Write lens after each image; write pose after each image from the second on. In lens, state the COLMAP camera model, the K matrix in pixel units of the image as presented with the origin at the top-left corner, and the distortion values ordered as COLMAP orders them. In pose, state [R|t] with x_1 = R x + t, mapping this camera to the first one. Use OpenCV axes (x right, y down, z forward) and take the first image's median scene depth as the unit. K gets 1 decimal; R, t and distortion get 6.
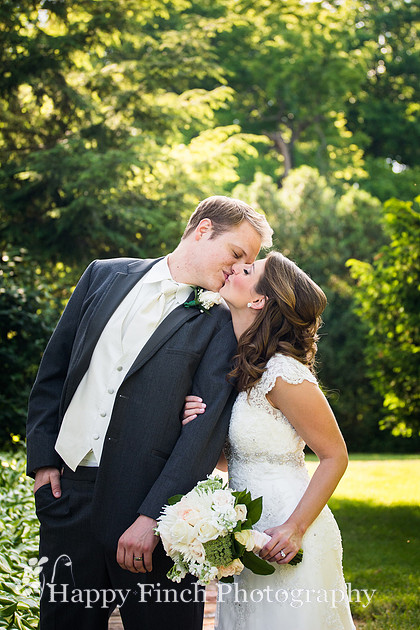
lens RADIAL K [[1299.6, 0, 220.6], [0, 1299.6, 335.0], [0, 0, 1]] dist [-0.288639, 0.000000]
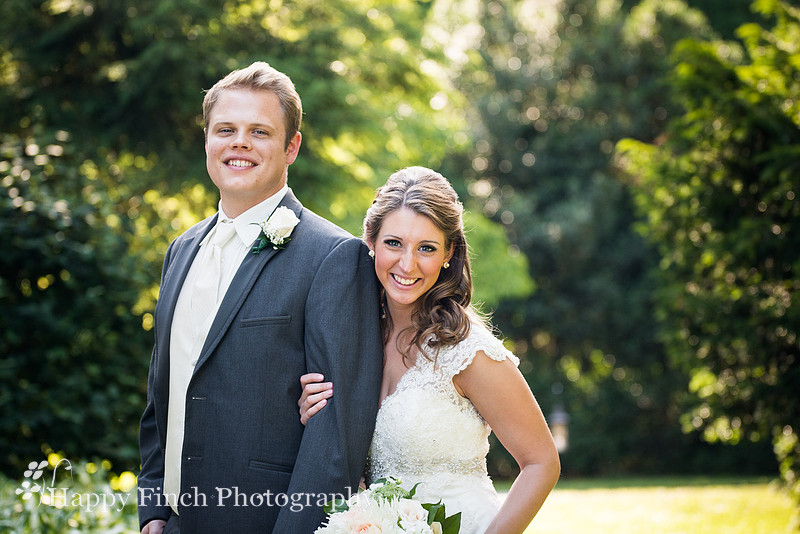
lens RADIAL K [[2515.3, 0, 396.0], [0, 2515.3, 270.4], [0, 0, 1]] dist [-0.129036, 0.000000]
pose [[0.999691, -0.020296, -0.014333, 0.012168], [0.020365, 0.999782, 0.004670, -0.006865], [0.014235, -0.004960, 0.999886, -0.129450]]
